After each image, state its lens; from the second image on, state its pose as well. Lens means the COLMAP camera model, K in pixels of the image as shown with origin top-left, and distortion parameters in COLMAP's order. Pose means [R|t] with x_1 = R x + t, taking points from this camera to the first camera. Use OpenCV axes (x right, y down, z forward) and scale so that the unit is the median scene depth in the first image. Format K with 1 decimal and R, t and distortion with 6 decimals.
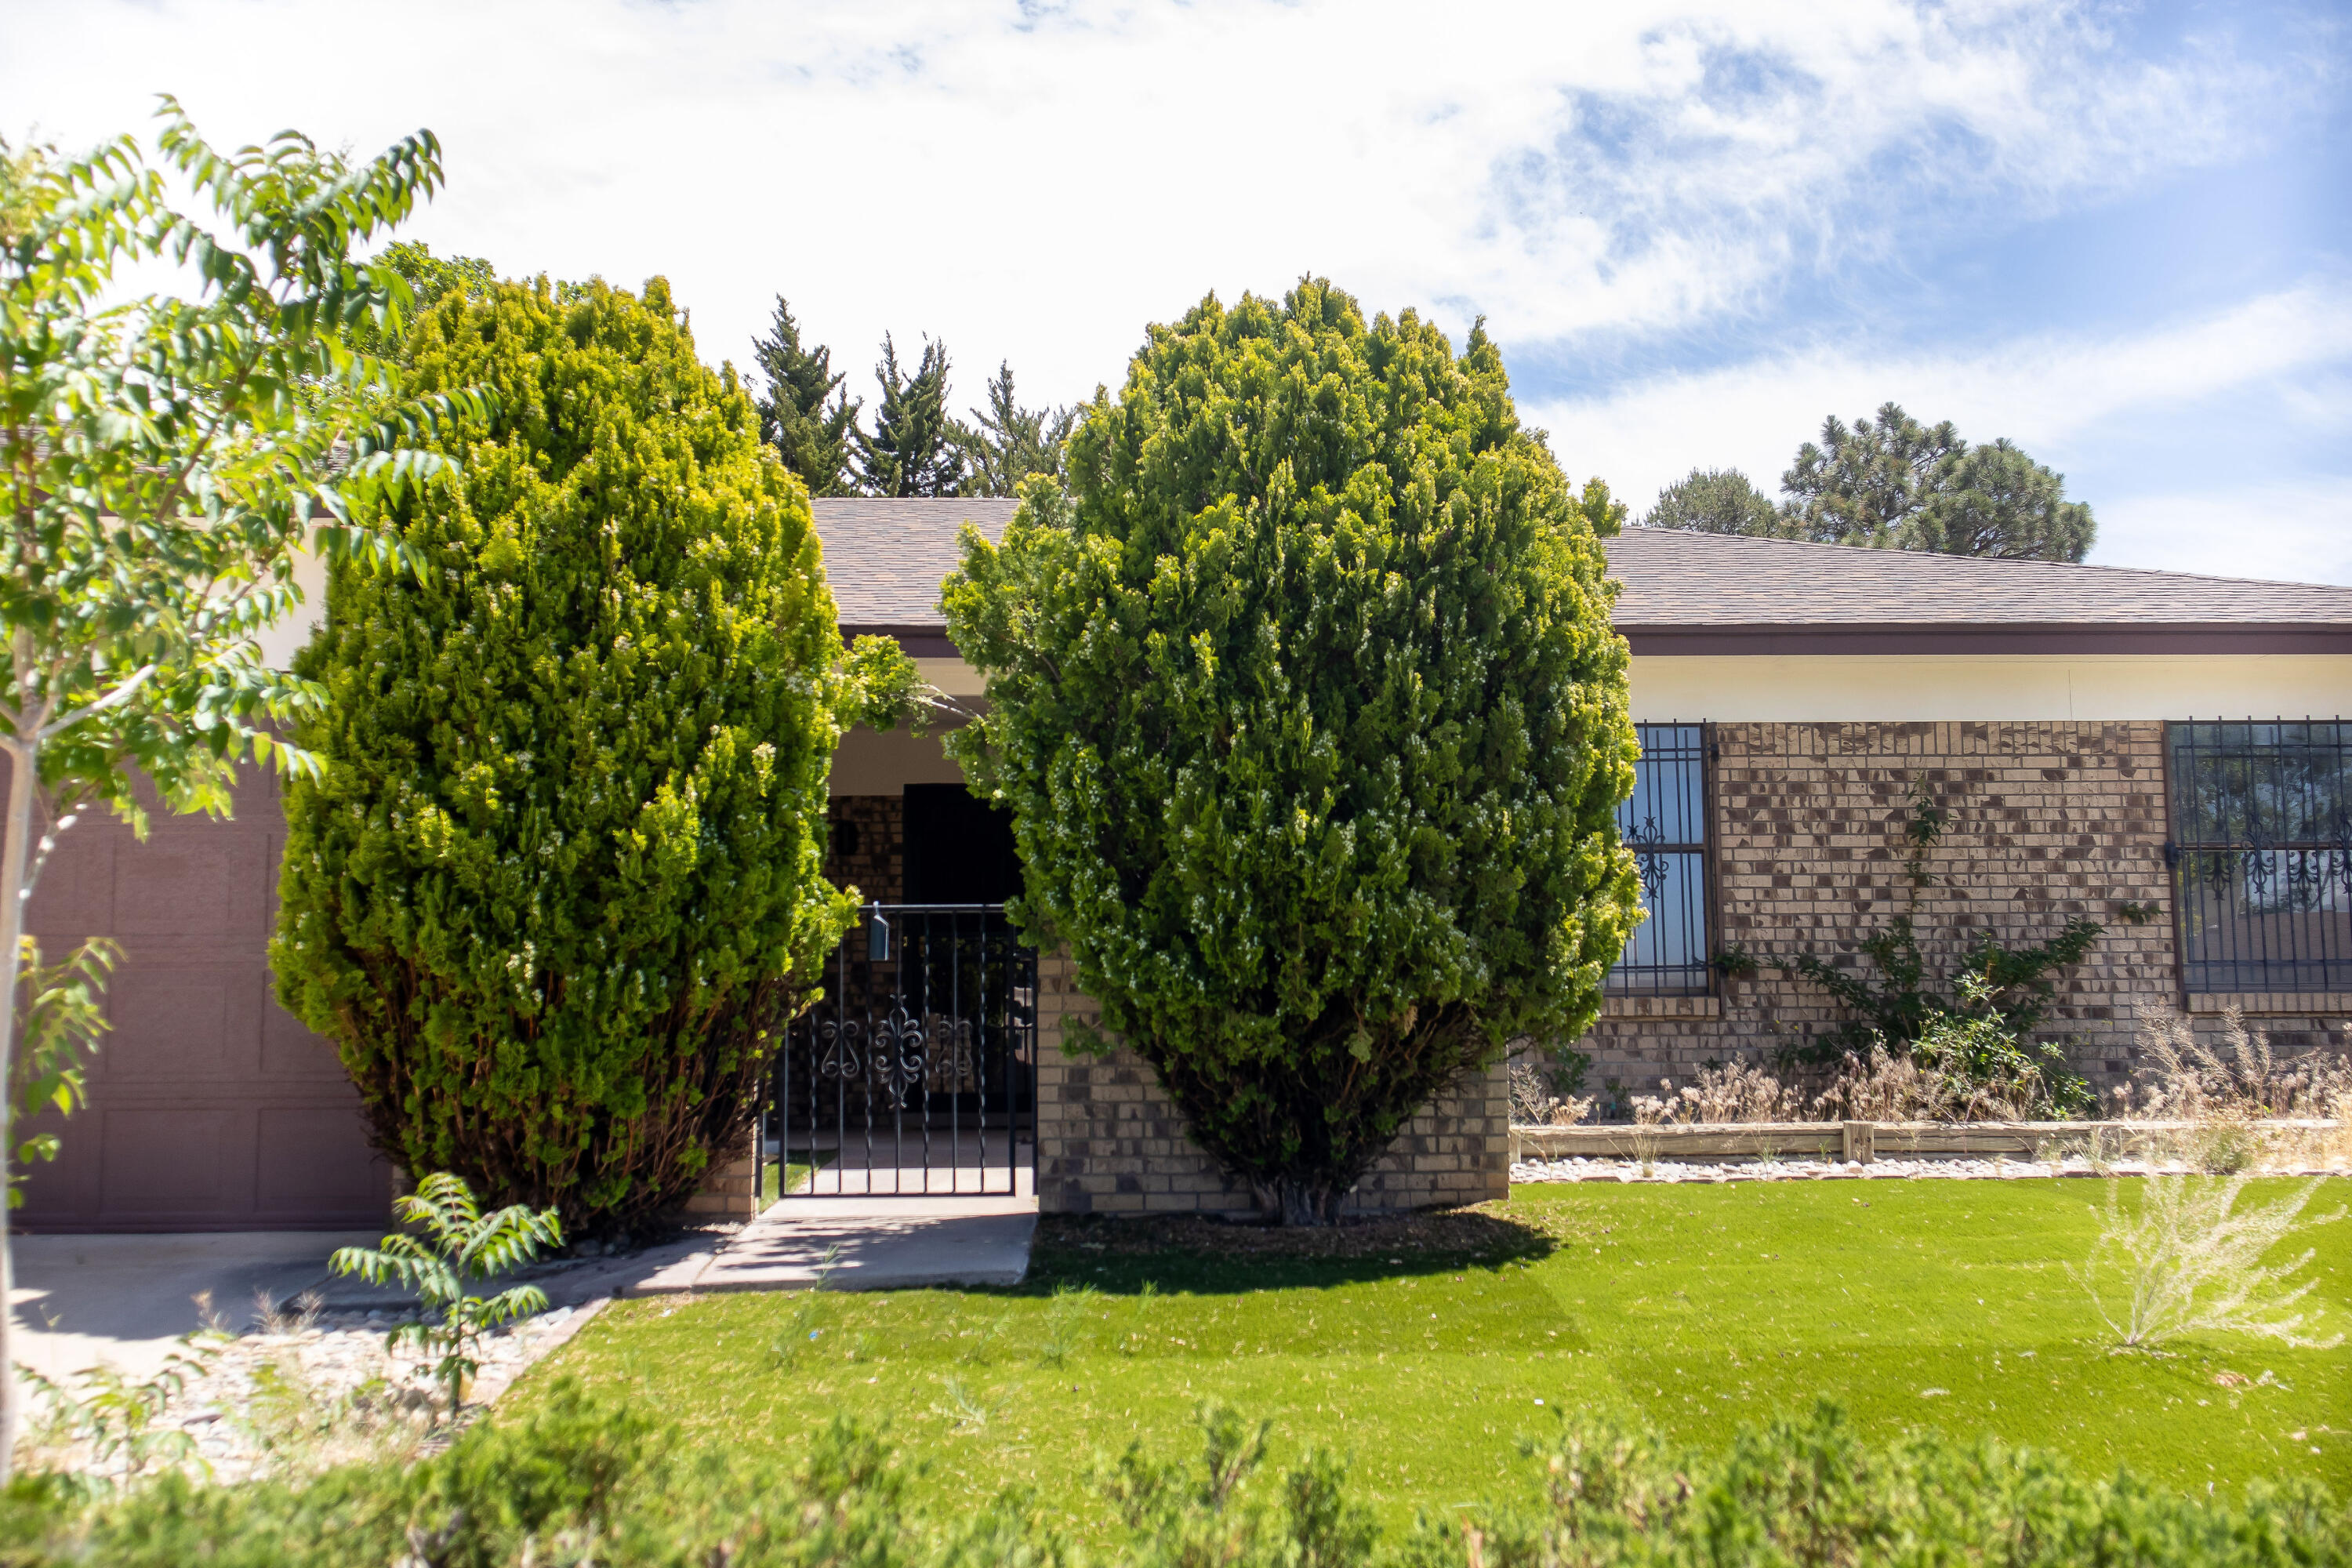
lens RADIAL K [[2473.5, 0, 1184.4], [0, 2473.5, 781.7], [0, 0, 1]] dist [-0.009586, 0.019050]
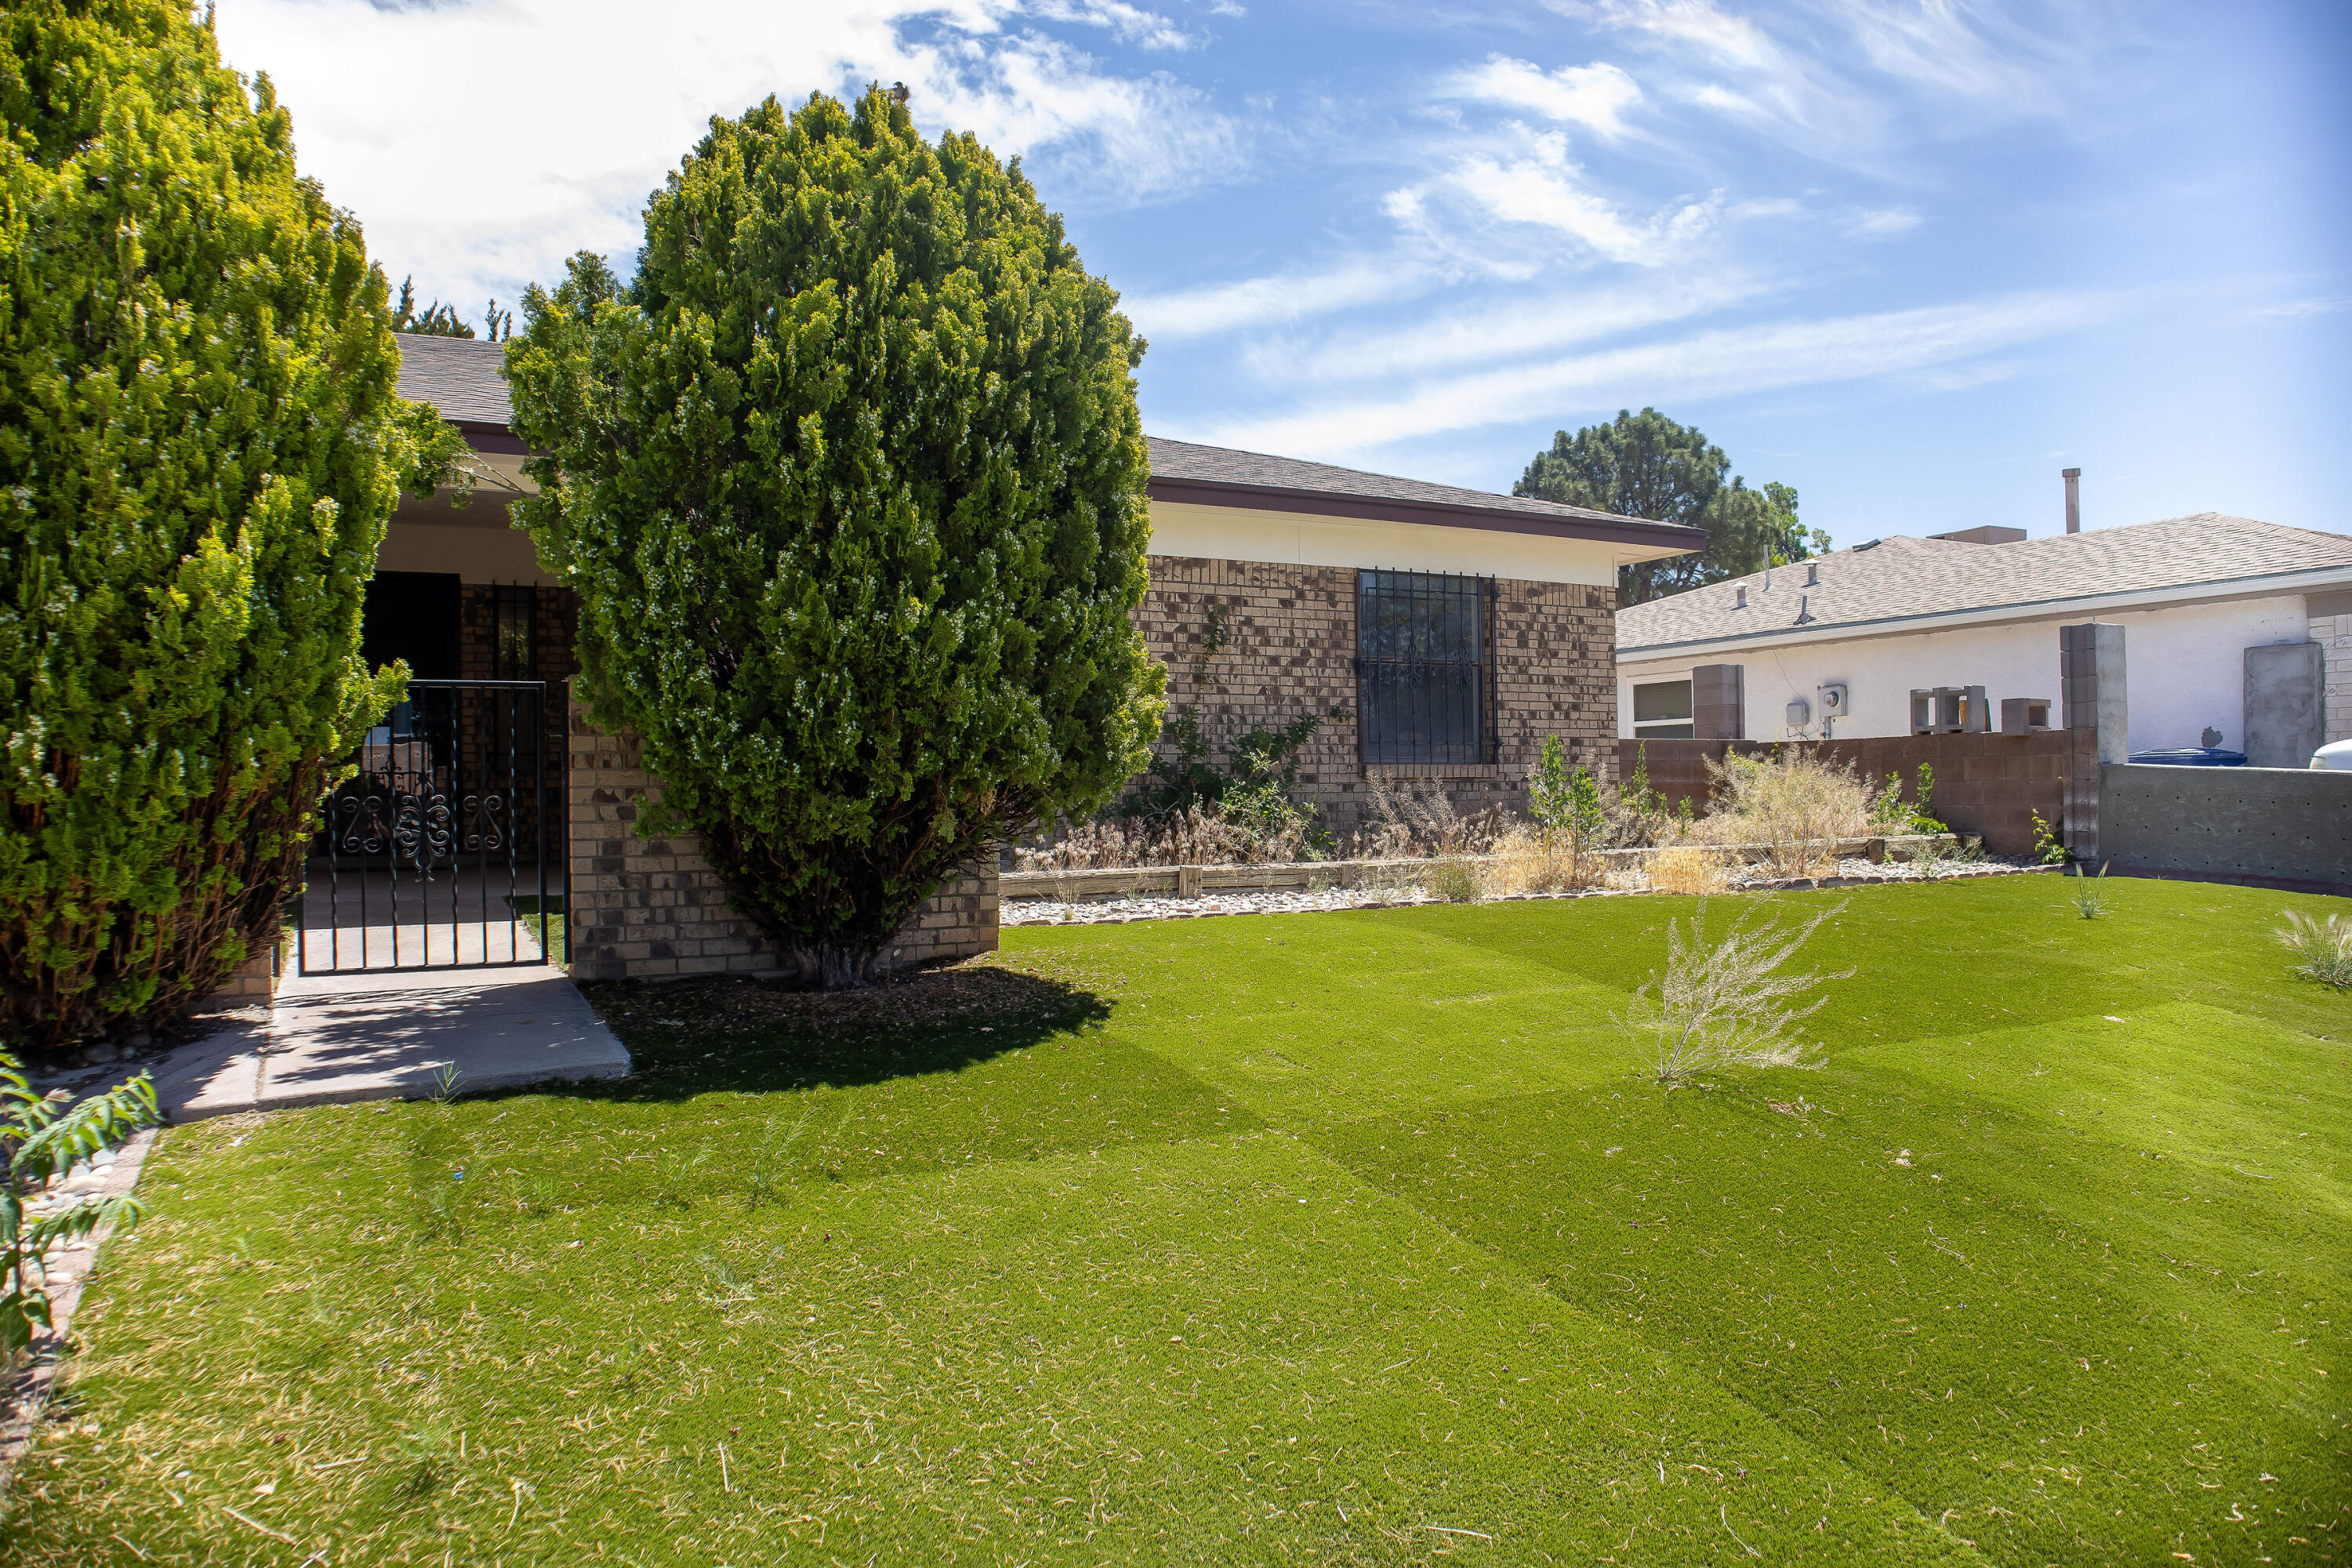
lens RADIAL K [[1628.4, 0, 1176.0], [0, 1628.4, 784.0], [0, 0, 1]] dist [-0.123898, 0.082092]
pose [[0.902002, 0.000787, 0.431731, -0.133575], [-0.048422, 0.993873, 0.099356, 0.015364], [-0.429008, -0.110524, 0.896514, 0.332053]]
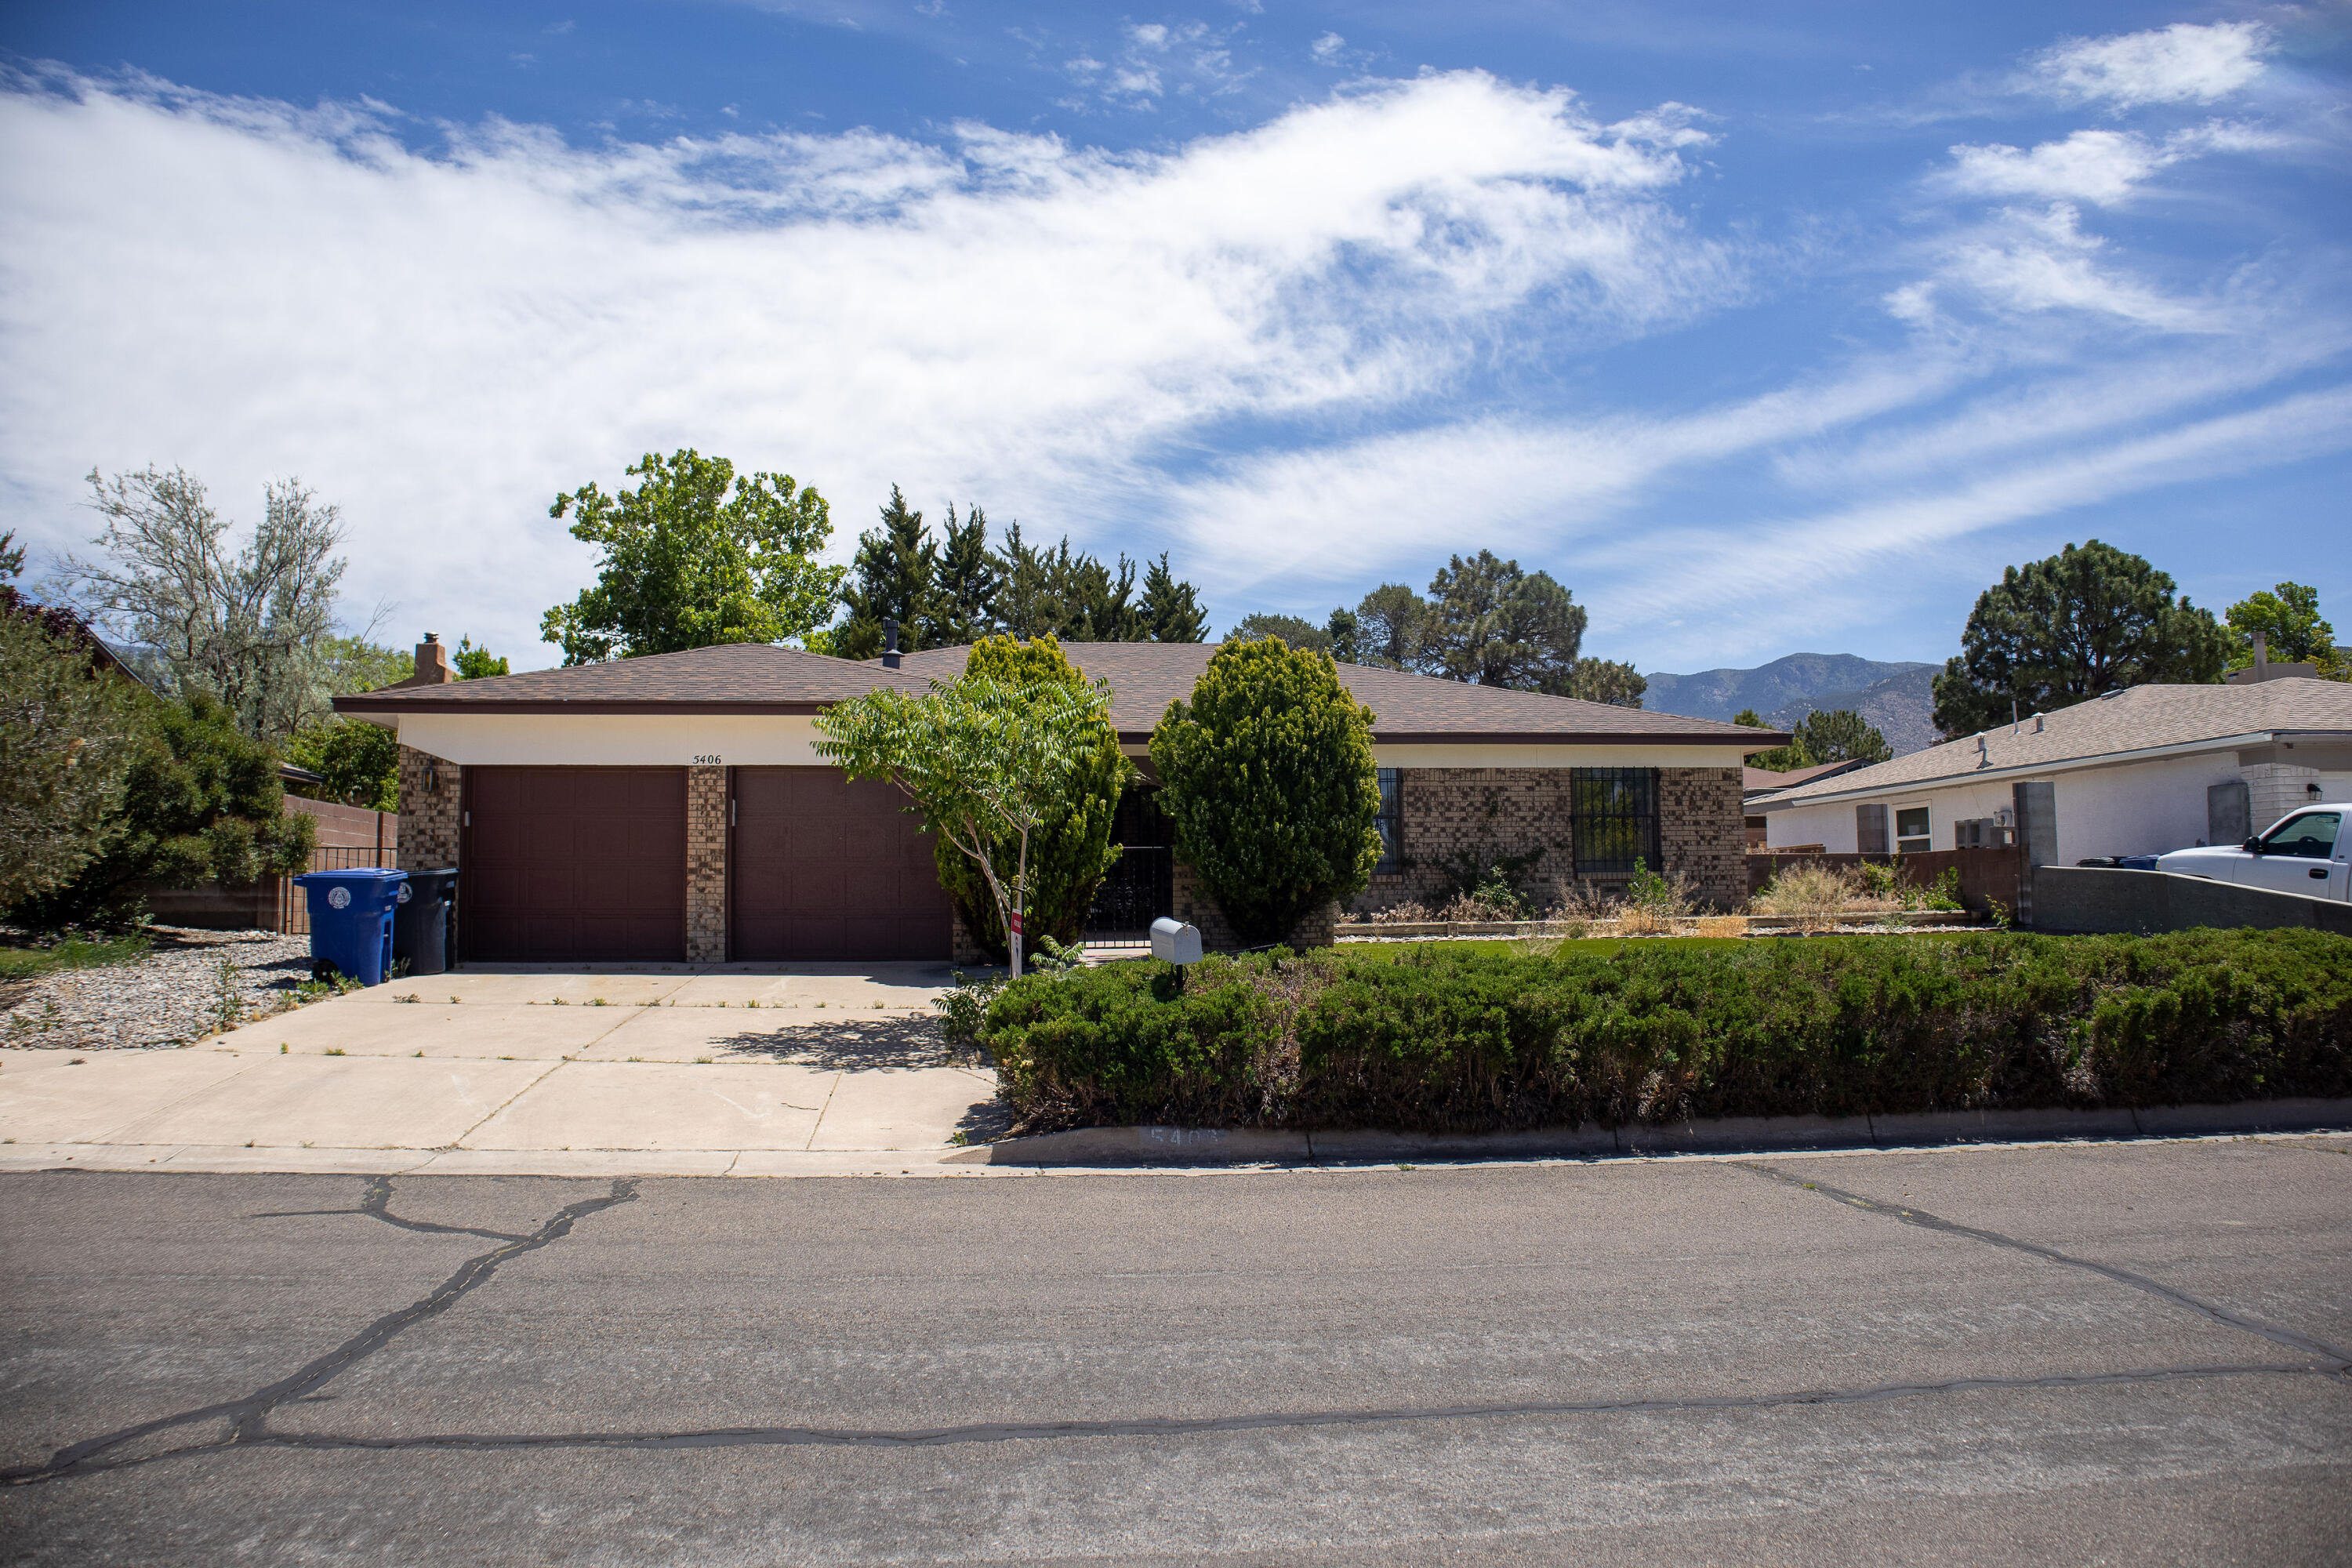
lens RADIAL K [[1581.4, 0, 1176.0], [0, 1581.4, 784.0], [0, 0, 1]] dist [-0.139178, 0.069406]
pose [[0.996846, 0.003141, 0.079297, -0.226365], [-0.006465, 0.999109, 0.041702, -0.112723], [-0.079096, -0.042083, 0.995978, -0.929789]]
